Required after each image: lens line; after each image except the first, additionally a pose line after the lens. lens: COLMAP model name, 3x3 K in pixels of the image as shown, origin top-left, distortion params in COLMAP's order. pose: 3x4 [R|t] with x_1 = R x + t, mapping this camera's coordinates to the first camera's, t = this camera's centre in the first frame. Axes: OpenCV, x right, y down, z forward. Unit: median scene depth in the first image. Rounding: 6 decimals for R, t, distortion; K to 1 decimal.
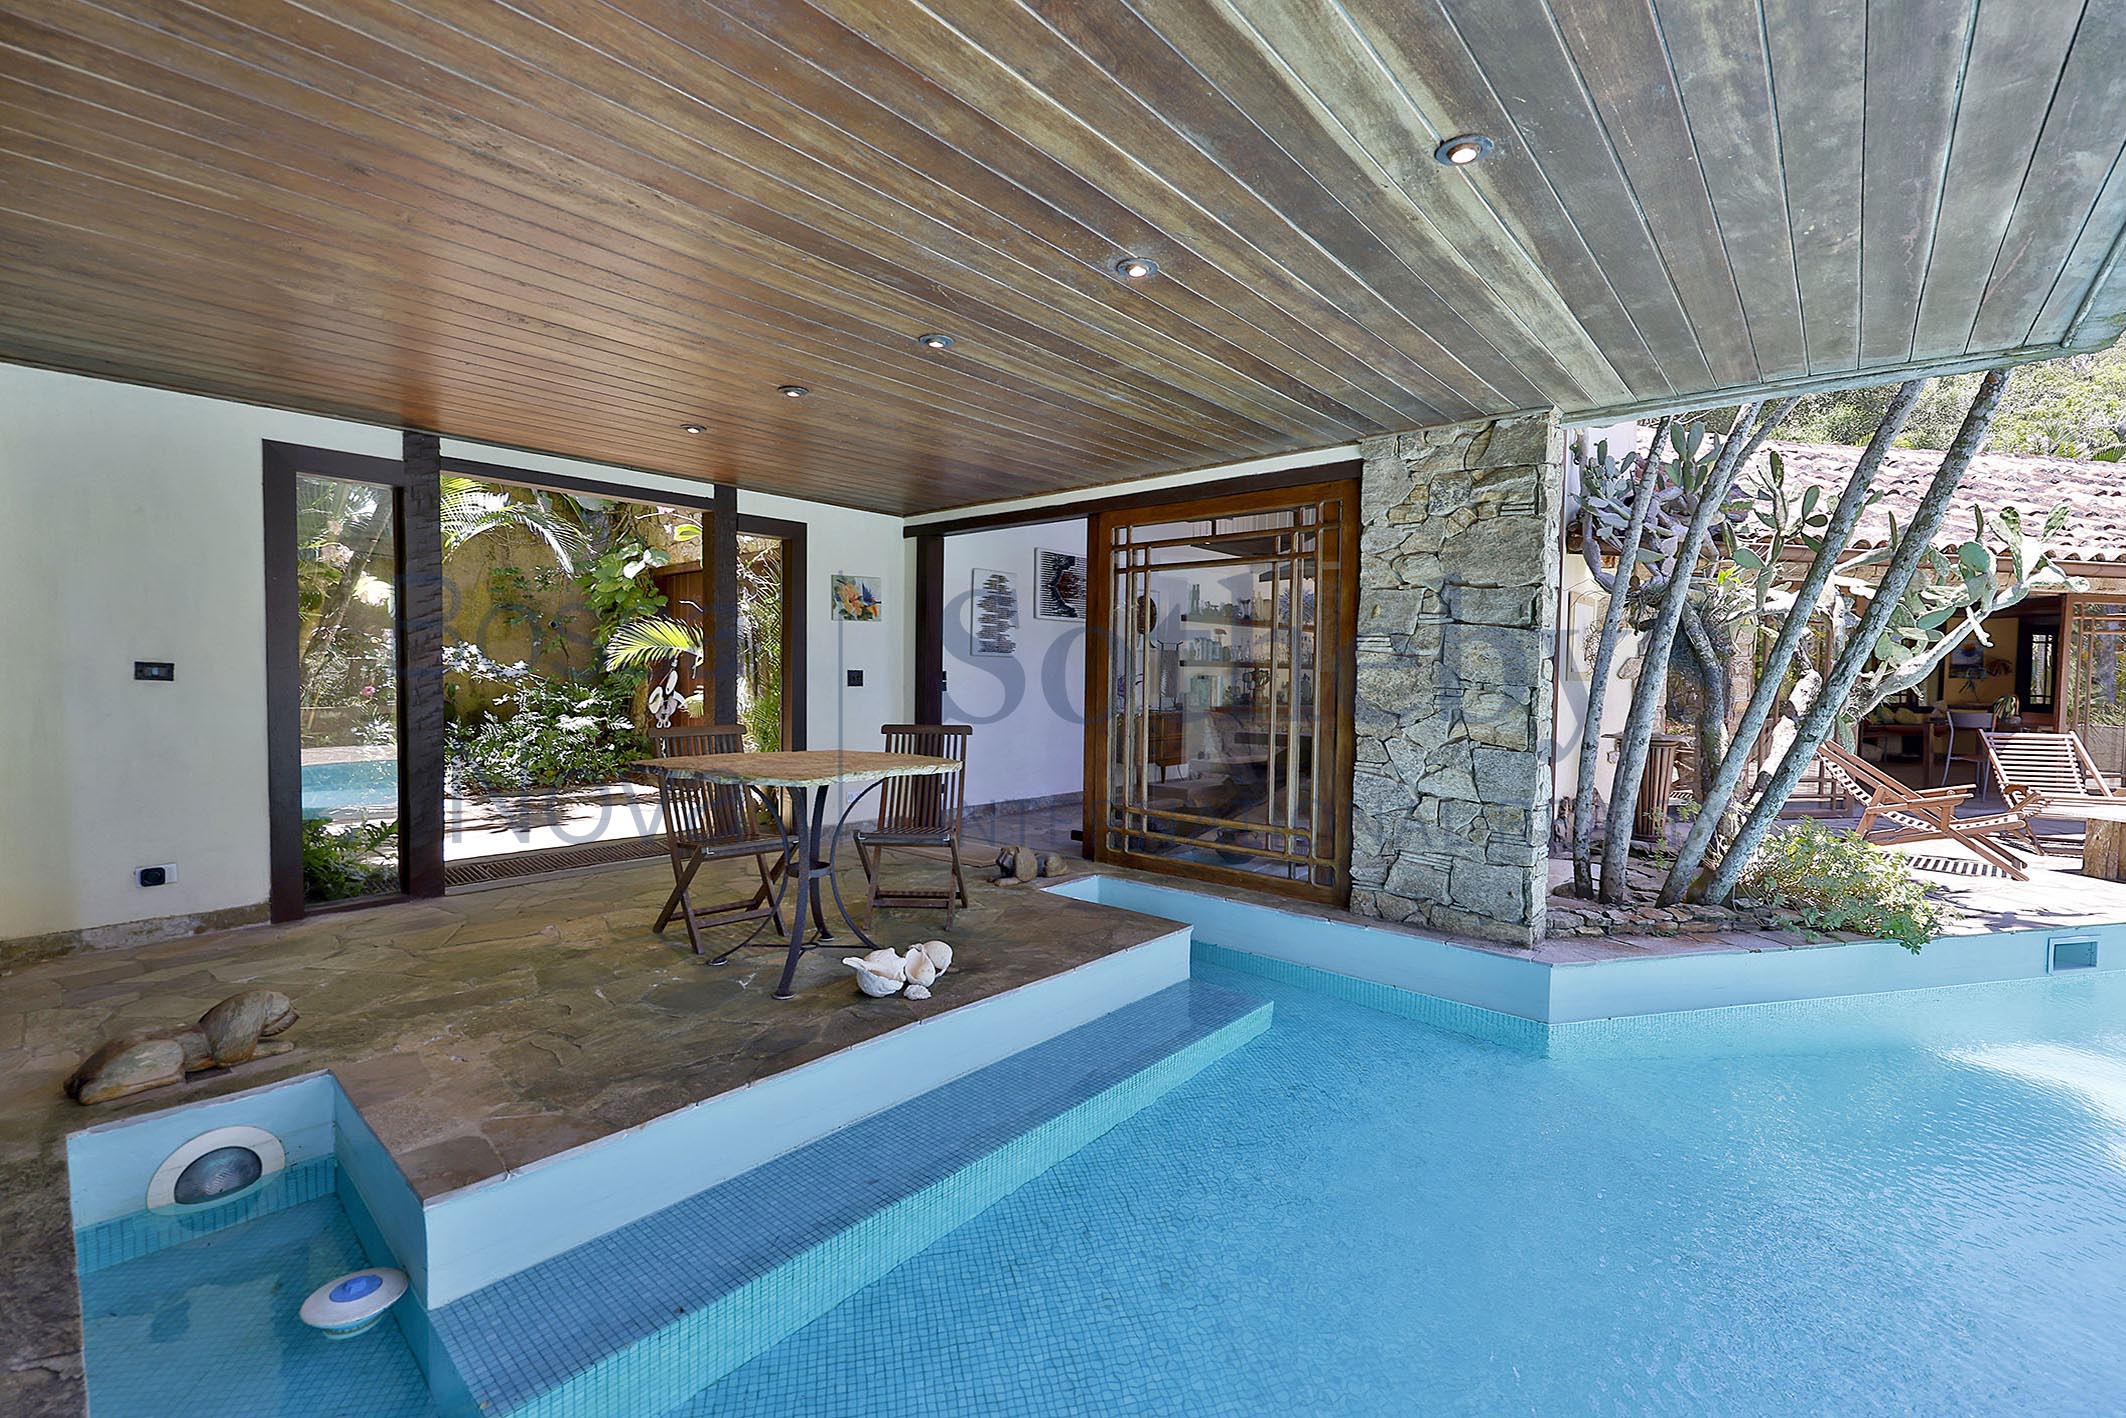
lens RADIAL K [[901.6, 0, 1063.0], [0, 901.6, 709.0], [0, 0, 1]] dist [0.000388, 0.000144]
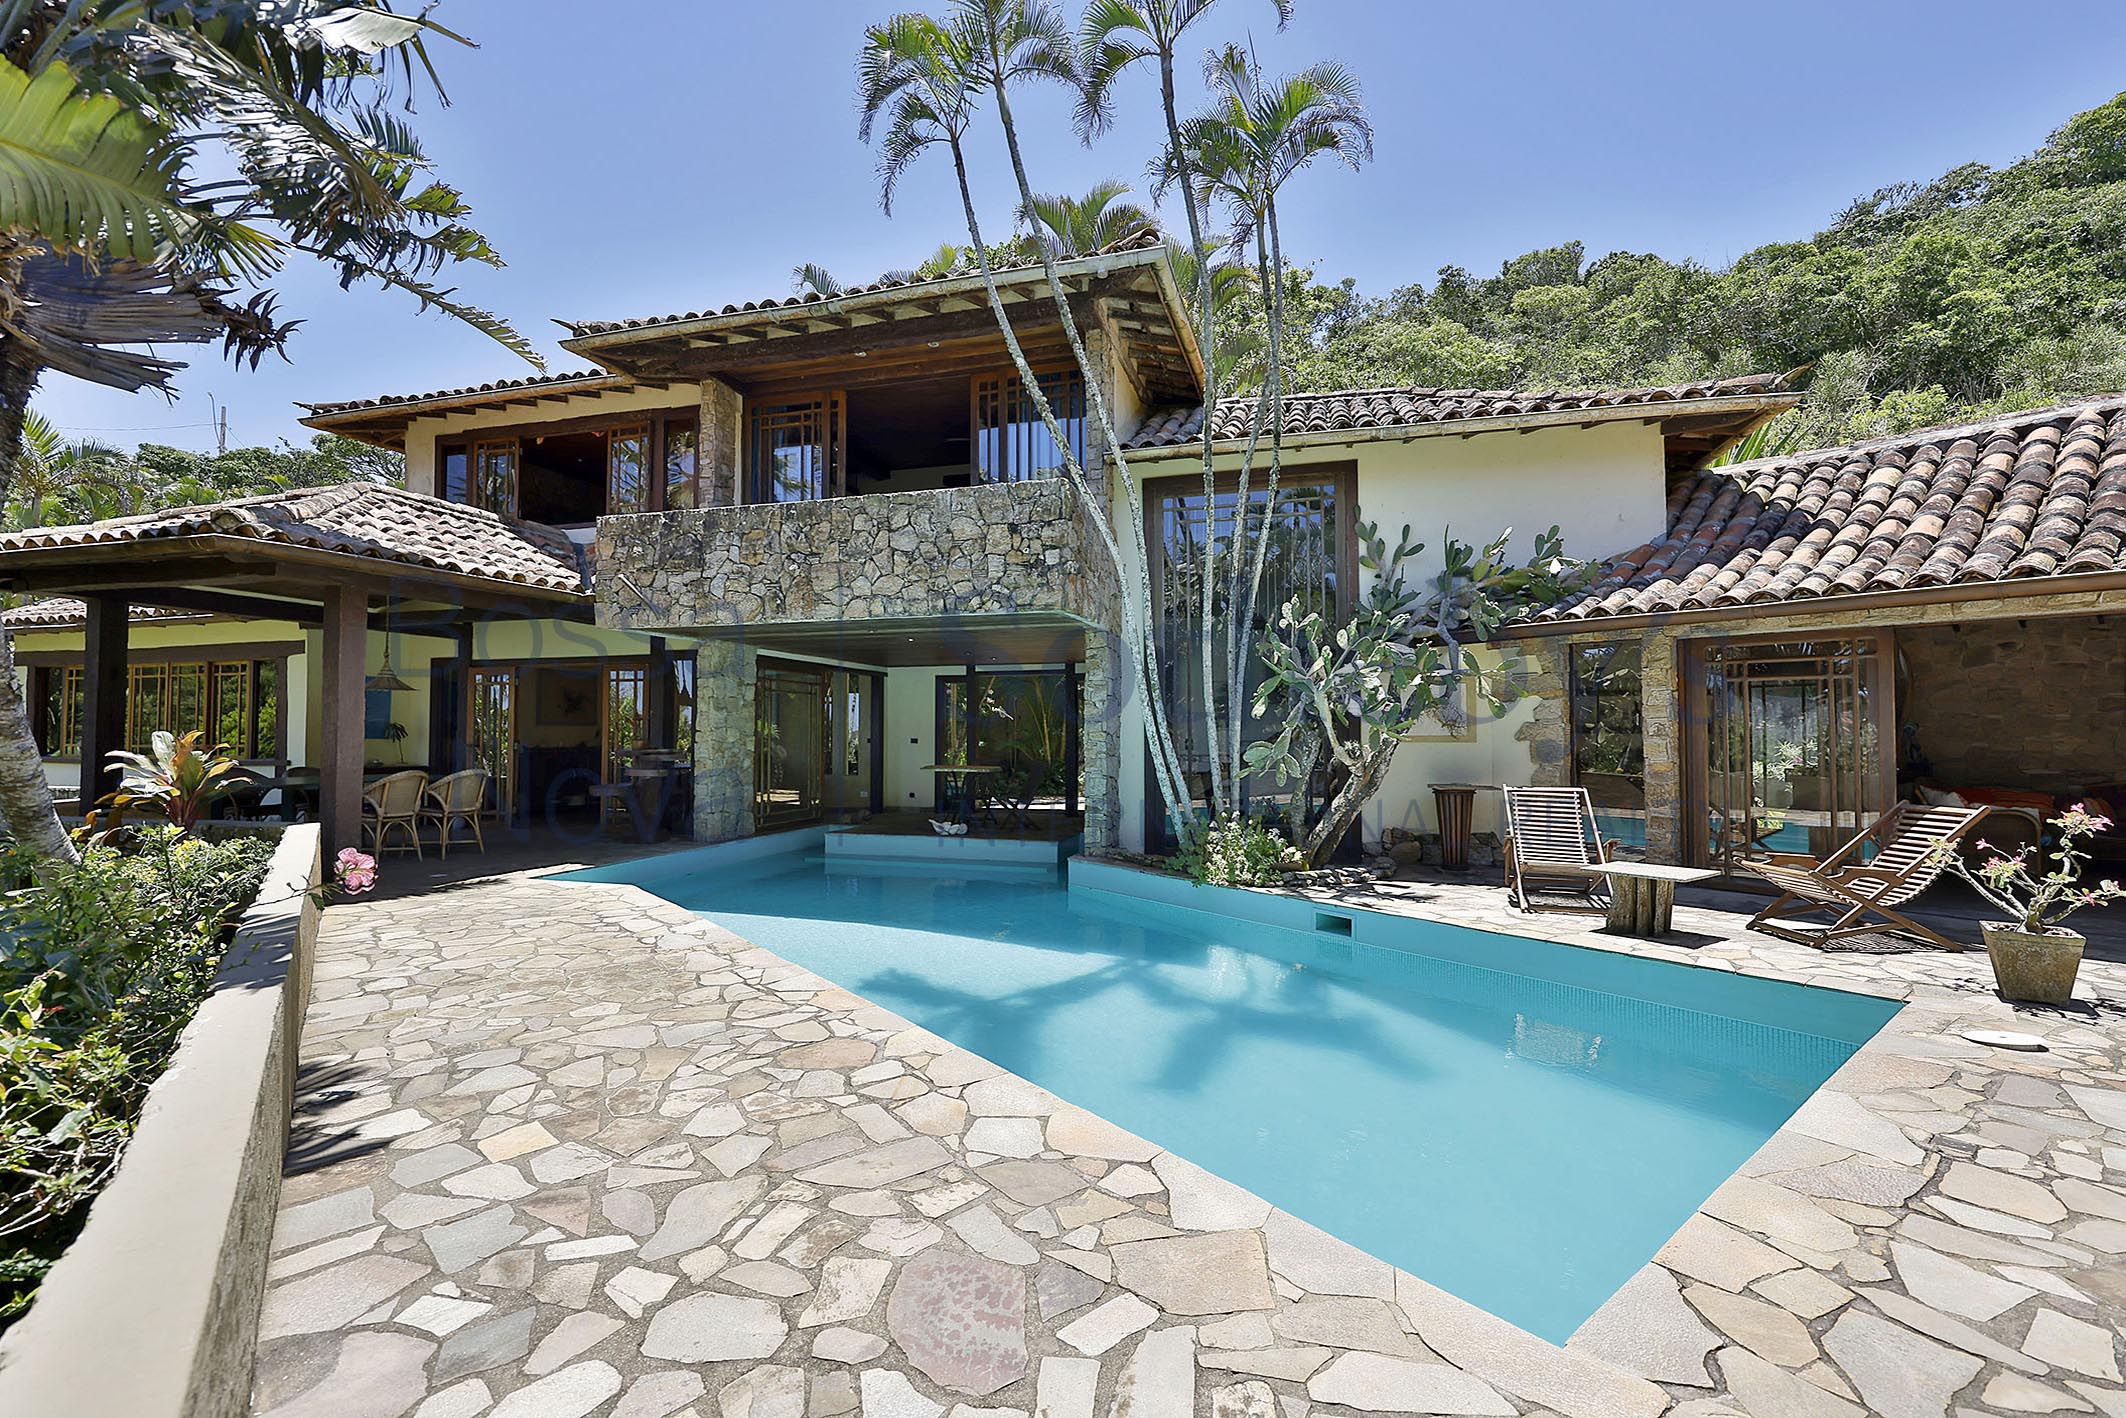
lens RADIAL K [[876.0, 0, 1063.0], [0, 876.0, 709.0], [0, 0, 1]] dist [-0.001178, 0.000039]
pose [[0.437647, -0.038415, -0.898326, 2.274392], [-0.029802, 0.997918, -0.057193, 0.015644], [0.898653, 0.051802, 0.435591, -0.053700]]
